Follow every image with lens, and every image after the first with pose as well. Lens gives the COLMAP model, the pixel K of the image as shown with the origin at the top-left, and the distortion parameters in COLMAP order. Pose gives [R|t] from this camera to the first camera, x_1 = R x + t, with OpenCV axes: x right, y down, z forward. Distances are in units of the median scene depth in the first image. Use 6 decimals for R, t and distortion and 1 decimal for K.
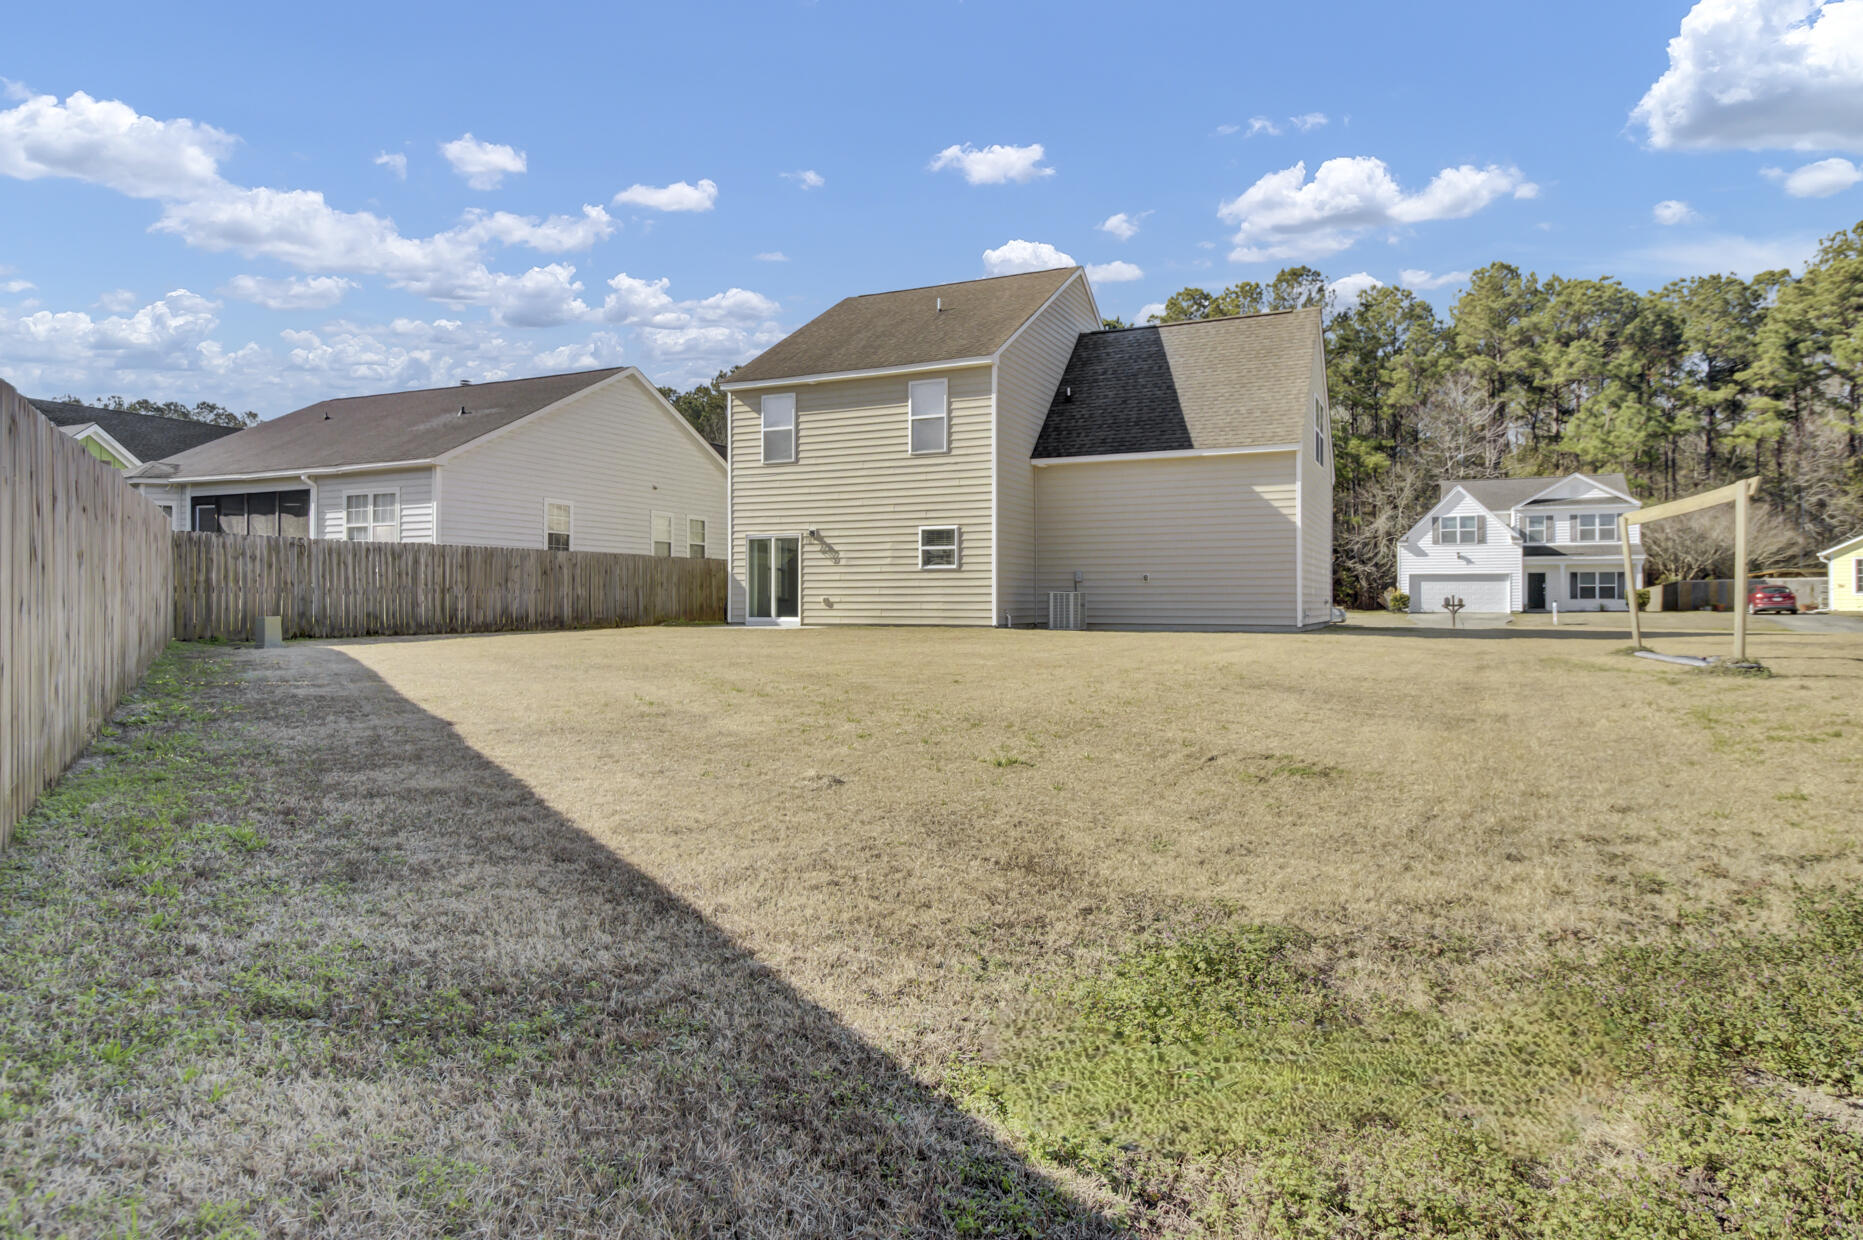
lens RADIAL K [[1130.6, 0, 917.0], [0, 1130.6, 602.3], [0, 0, 1]] dist [-0.001713, 0.003452]
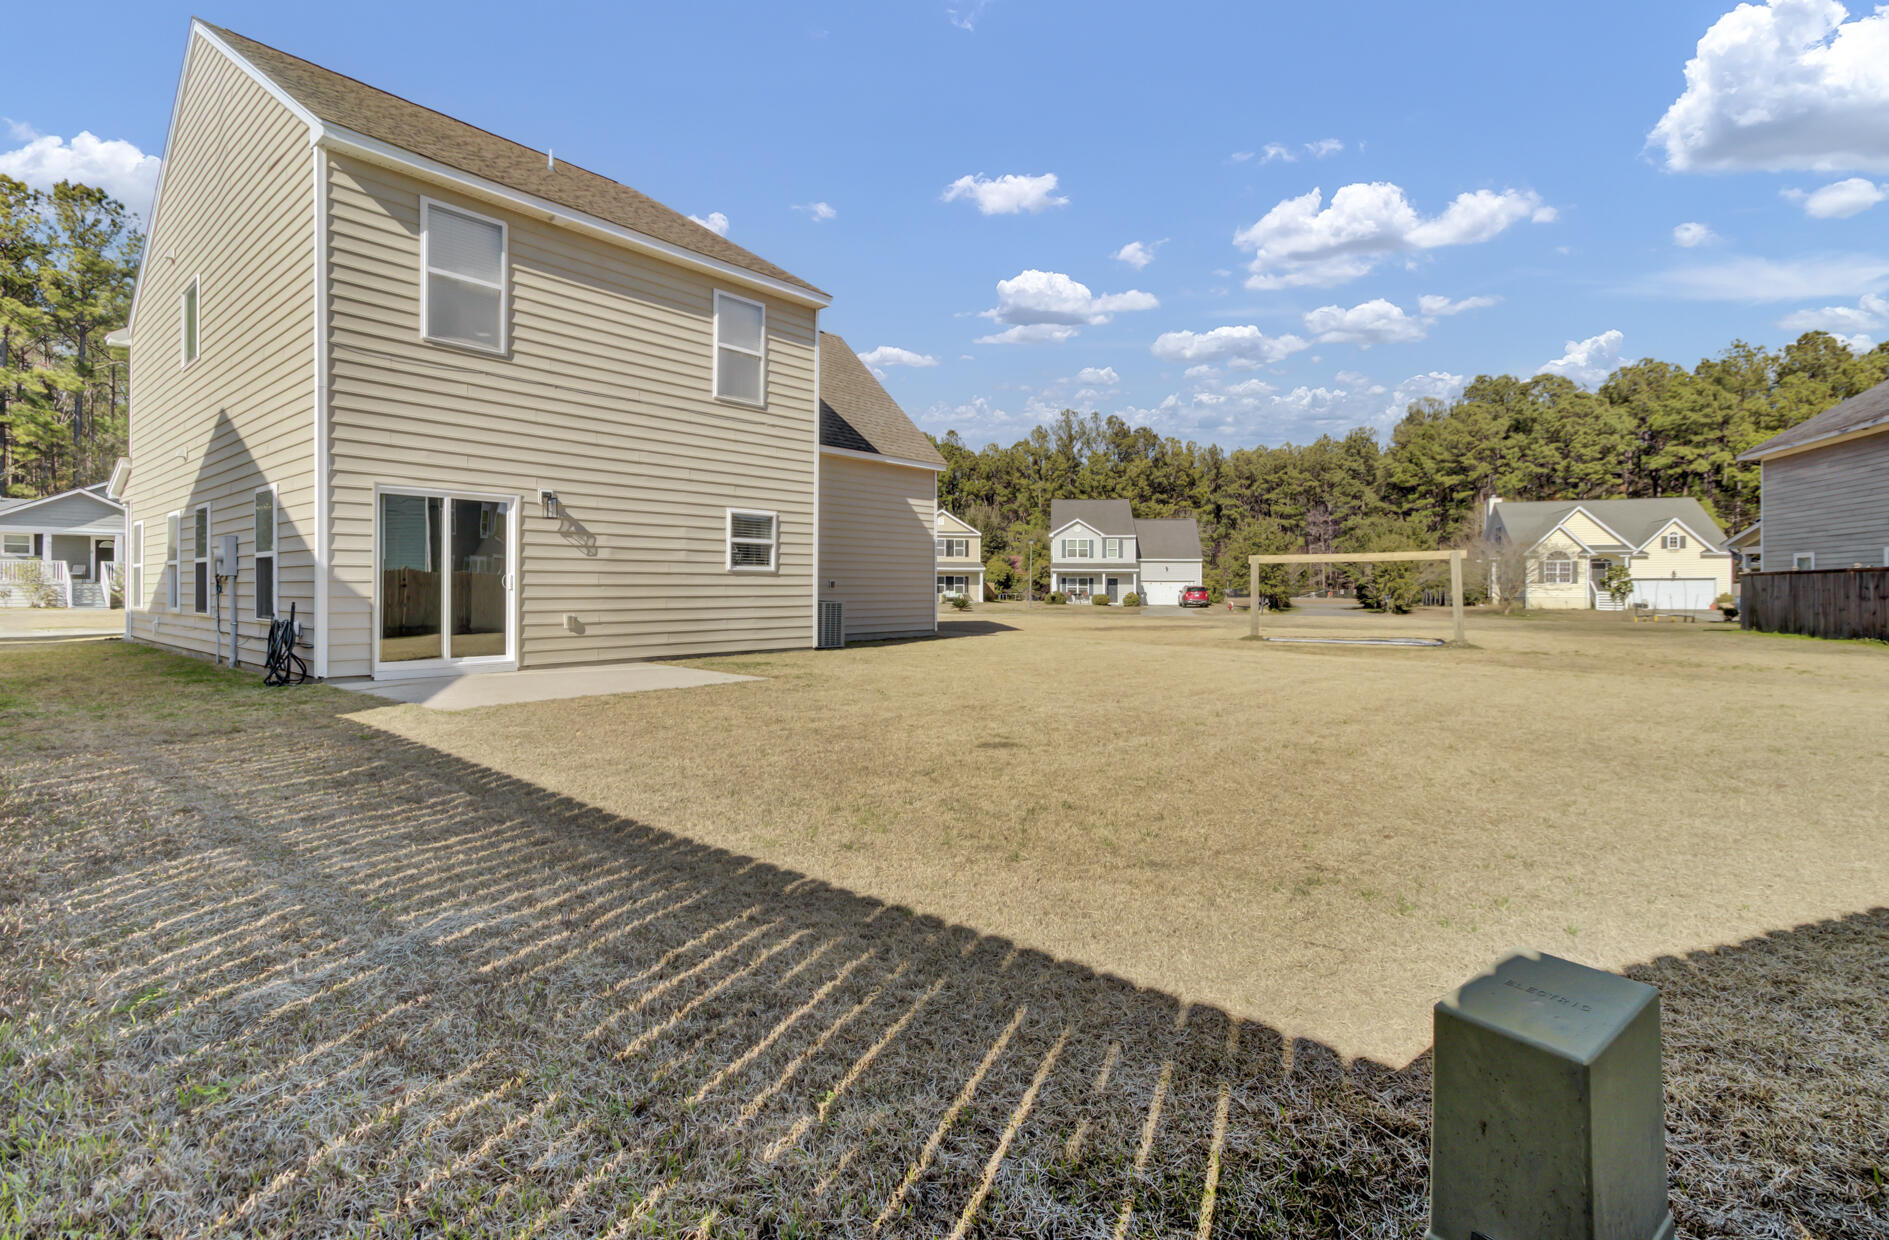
lens RADIAL K [[879.8, 0, 955.2], [0, 879.8, 586.7], [0, 0, 1]] dist [-0.002659, 0.002940]
pose [[0.211059, 0.002076, 0.977471, -0.474573], [-0.005679, 0.999983, -0.000898, -0.019469], [-0.977457, -0.005361, 0.211067, 0.737925]]
